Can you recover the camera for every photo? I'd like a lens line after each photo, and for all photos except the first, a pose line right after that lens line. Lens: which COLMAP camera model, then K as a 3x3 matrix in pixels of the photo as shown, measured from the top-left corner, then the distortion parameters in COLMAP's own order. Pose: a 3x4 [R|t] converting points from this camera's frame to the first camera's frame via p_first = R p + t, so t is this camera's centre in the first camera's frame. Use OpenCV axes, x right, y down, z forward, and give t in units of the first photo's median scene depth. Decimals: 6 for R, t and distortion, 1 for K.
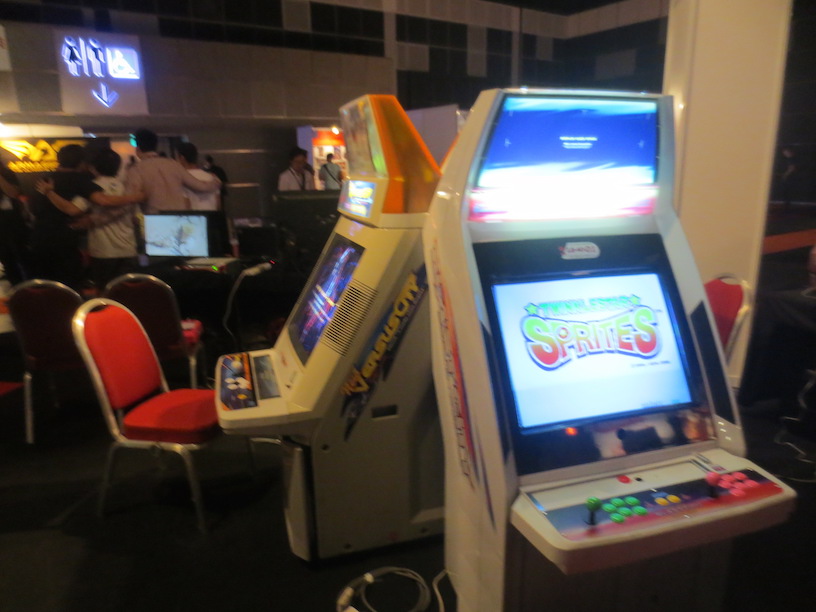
lens RADIAL K [[569.4, 0, 408.0], [0, 569.4, 306.0], [0, 0, 1]] dist [0.000794, 0.000083]
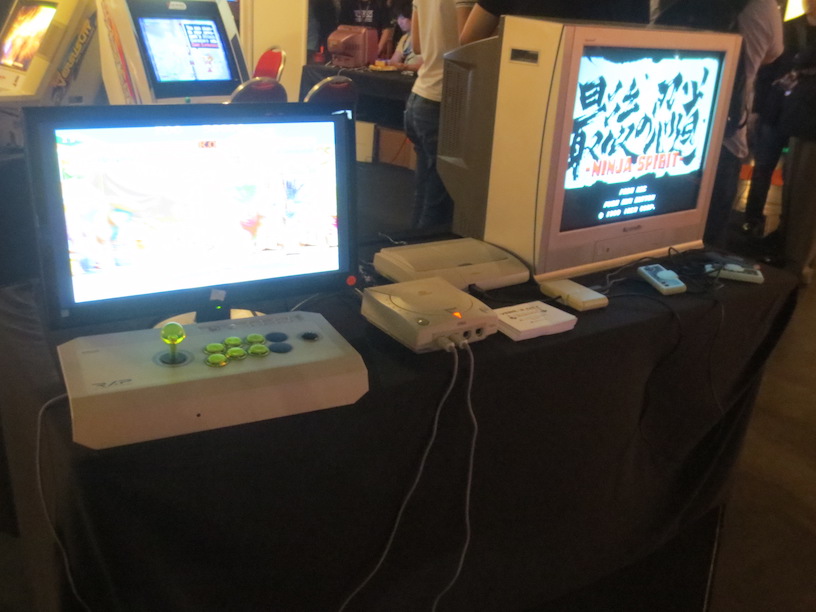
lens RADIAL K [[794.3, 0, 408.0], [0, 794.3, 306.0], [0, 0, 1]] dist [-0.058178, -0.003962]
pose [[0.862272, -0.103669, 0.495722, -0.429566], [0.035811, 0.988856, 0.144506, 0.514961], [-0.505178, -0.106851, 0.856375, -1.688627]]
